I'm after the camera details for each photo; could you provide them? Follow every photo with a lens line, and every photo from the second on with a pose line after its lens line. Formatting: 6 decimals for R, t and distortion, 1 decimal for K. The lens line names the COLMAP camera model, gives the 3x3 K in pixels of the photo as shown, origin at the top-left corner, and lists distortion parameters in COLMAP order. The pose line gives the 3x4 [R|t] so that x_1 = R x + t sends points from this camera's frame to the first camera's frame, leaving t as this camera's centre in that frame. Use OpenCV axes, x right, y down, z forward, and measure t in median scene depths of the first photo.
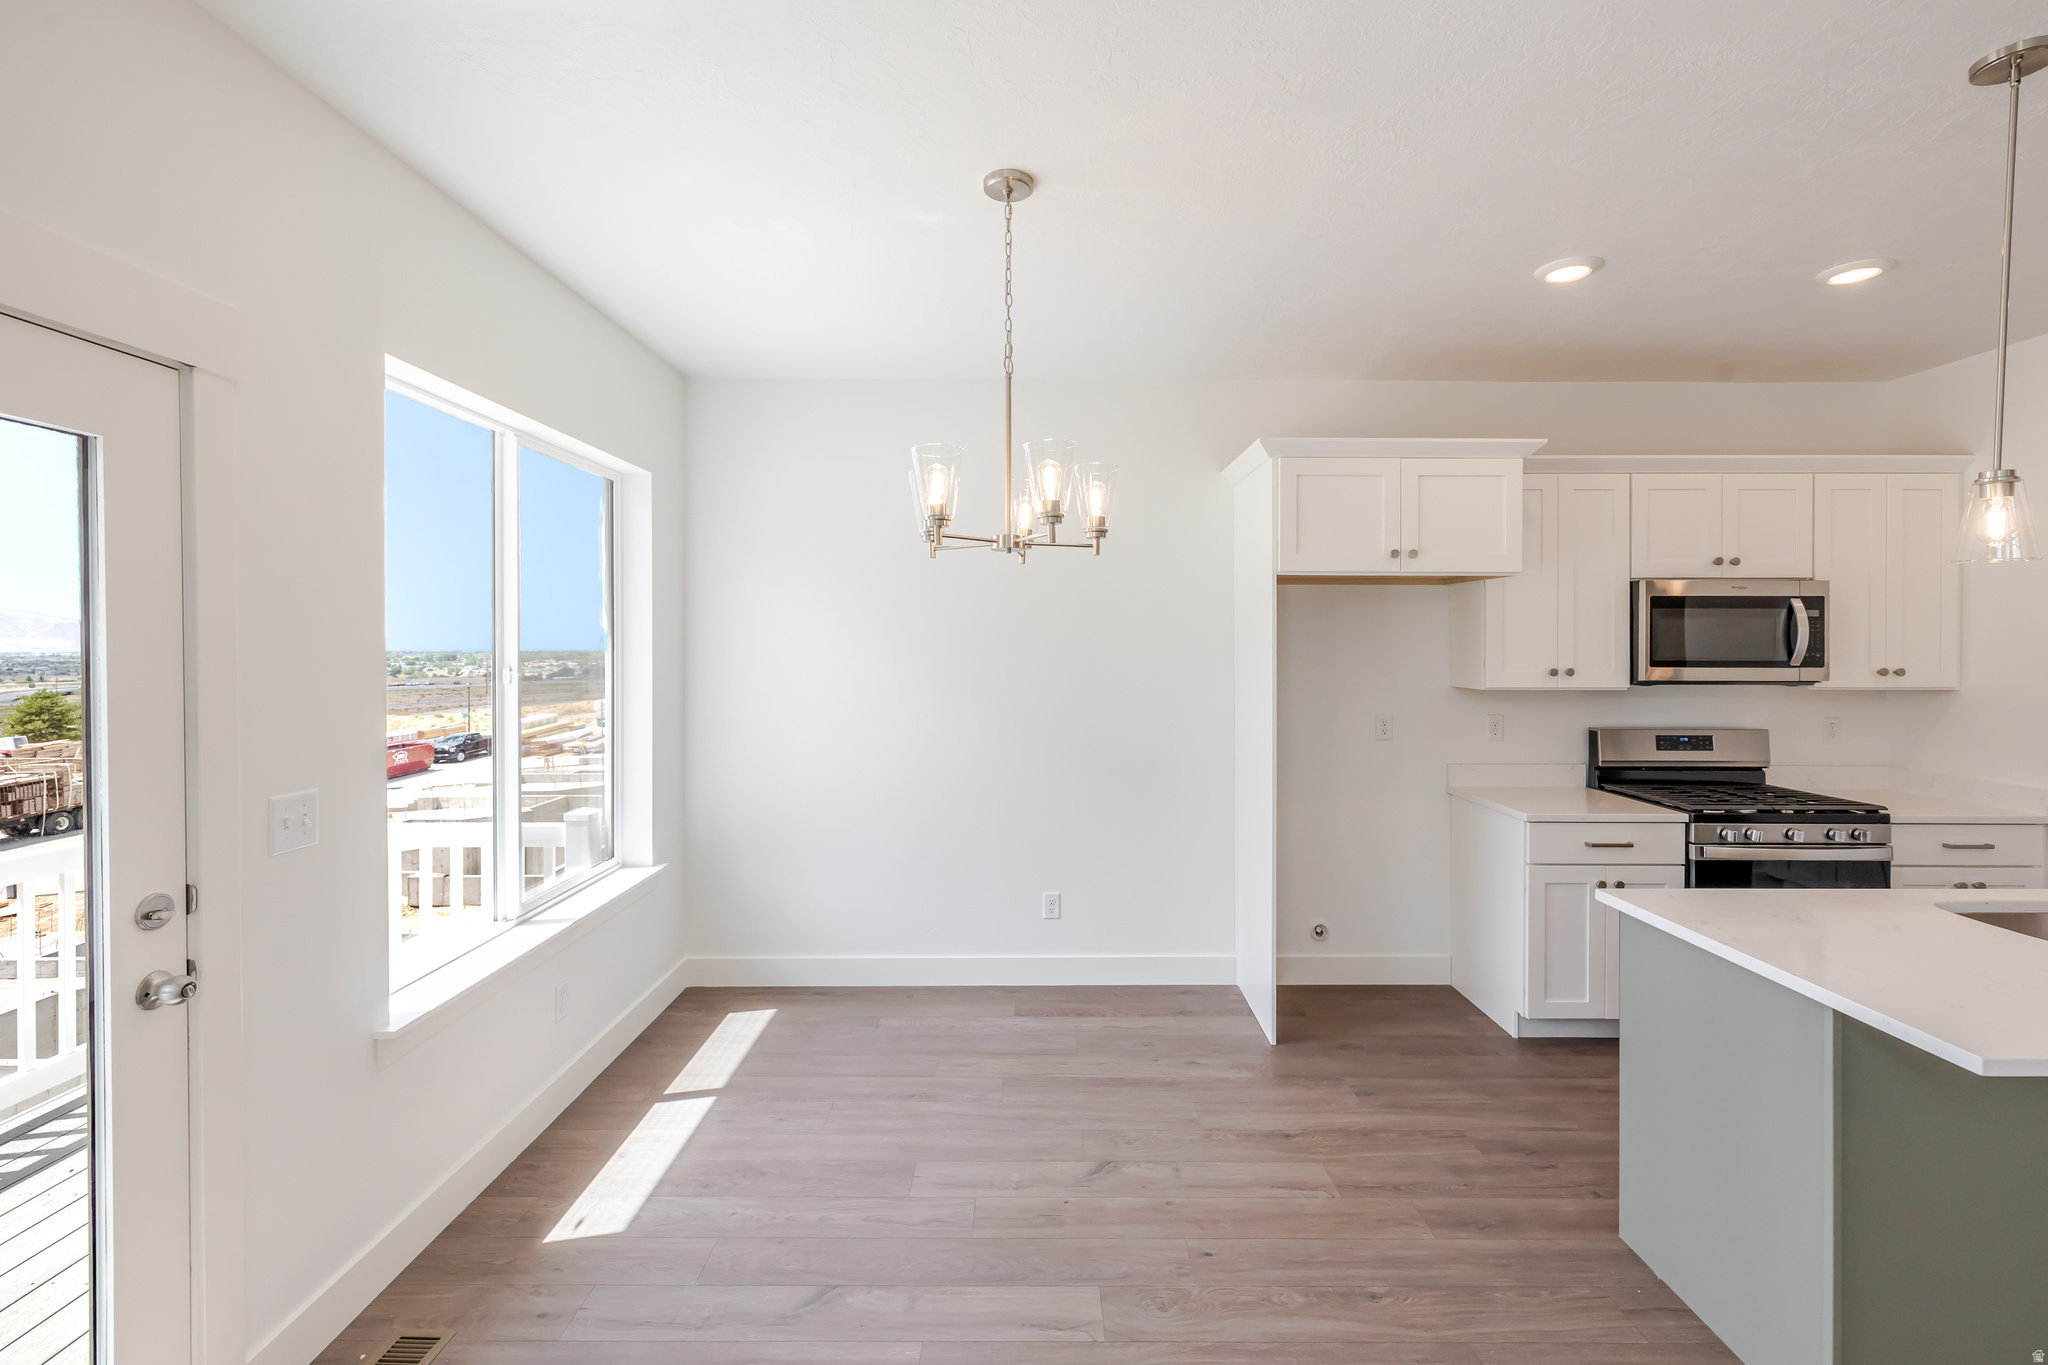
lens RADIAL K [[877.0, 0, 1040.4], [0, 877.0, 646.5], [0, 0, 1]] dist [0.000180, -0.001322]
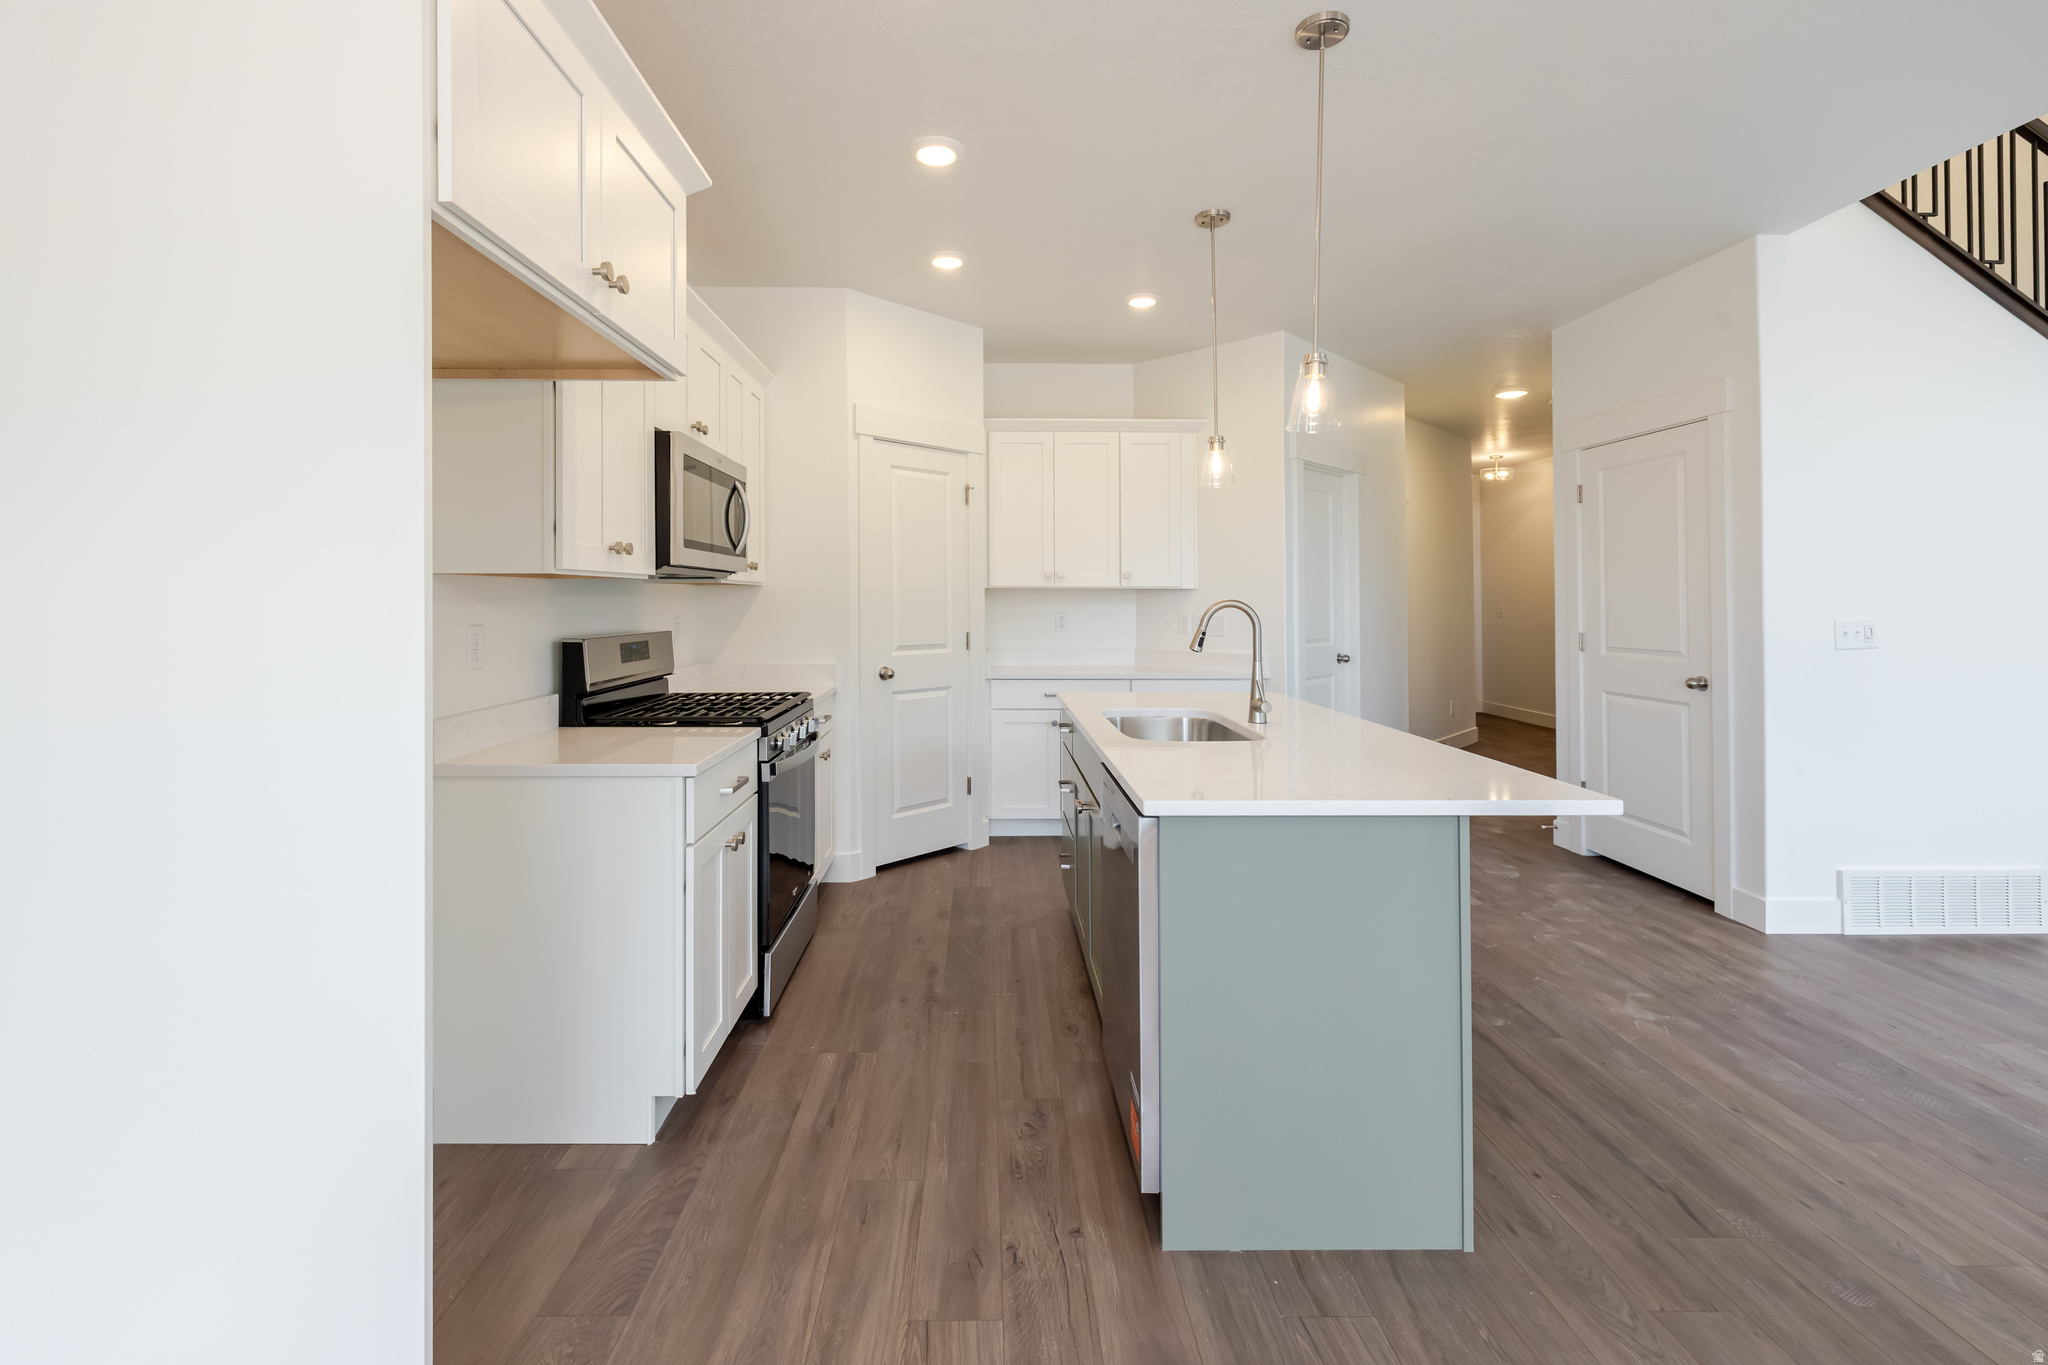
lens RADIAL K [[877.0, 0, 989.4], [0, 877.0, 598.9], [0, 0, 1]] dist [0.000180, -0.001322]
pose [[0.006881, 0.002761, 0.999973, -0.065341], [0.007053, 0.999971, -0.002810, 0.077373], [-0.999951, 0.007072, 0.006862, 0.781553]]
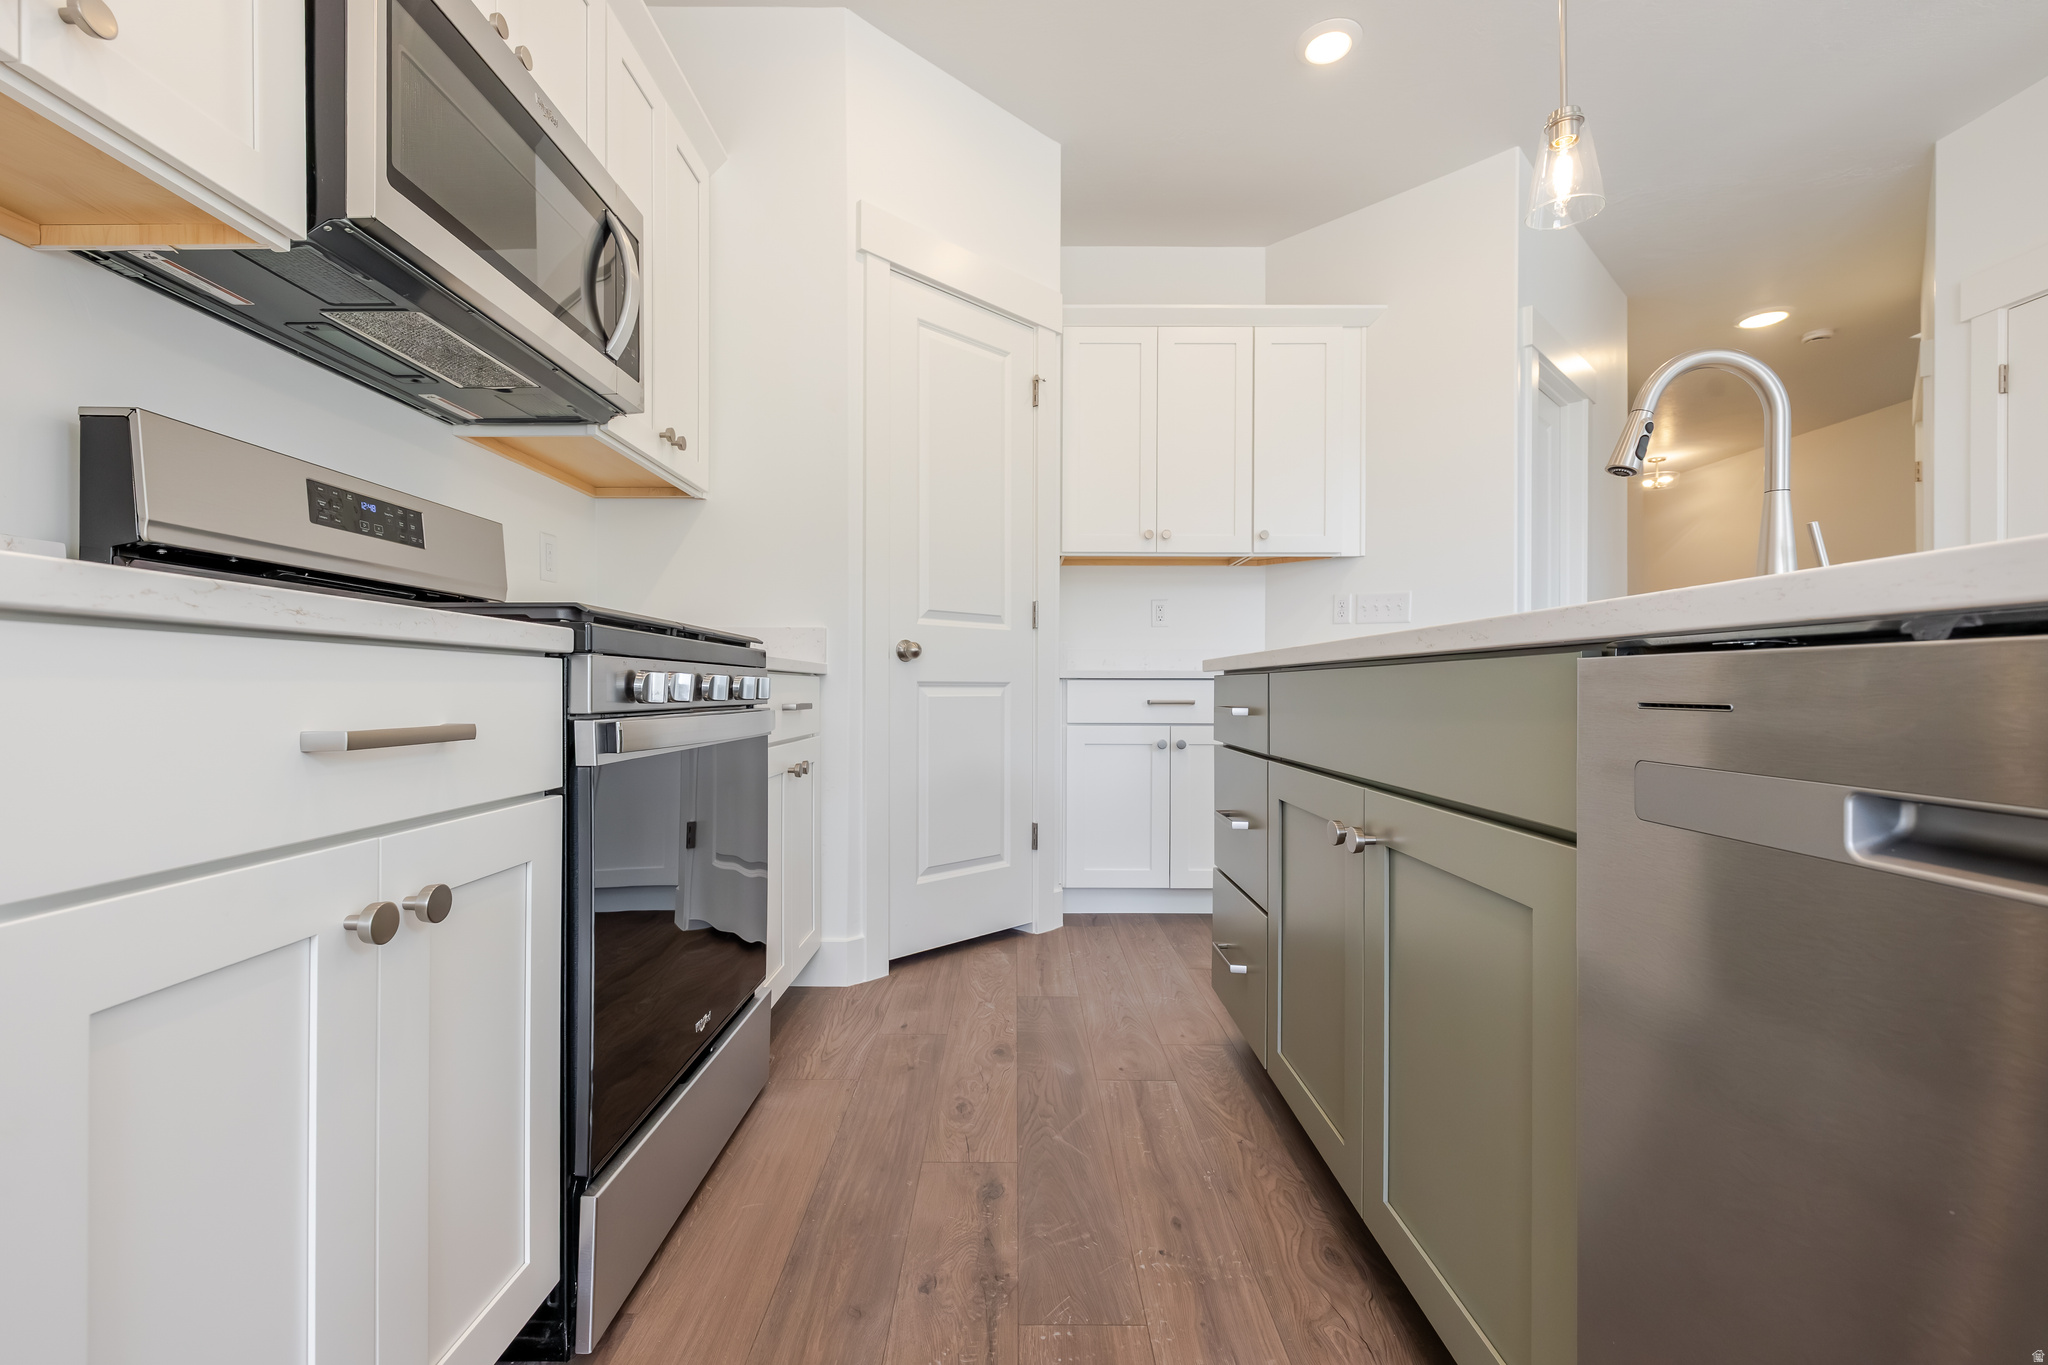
lens RADIAL K [[877.0, 0, 1026.7], [0, 877.0, 679.4], [0, 0, 1]] dist [0.000180, -0.001322]
pose [[0.004981, 0.003067, 0.999983, 0.416917], [0.000582, 0.999995, -0.003070, 0.210351], [-0.999987, 0.000597, 0.004979, 0.829878]]
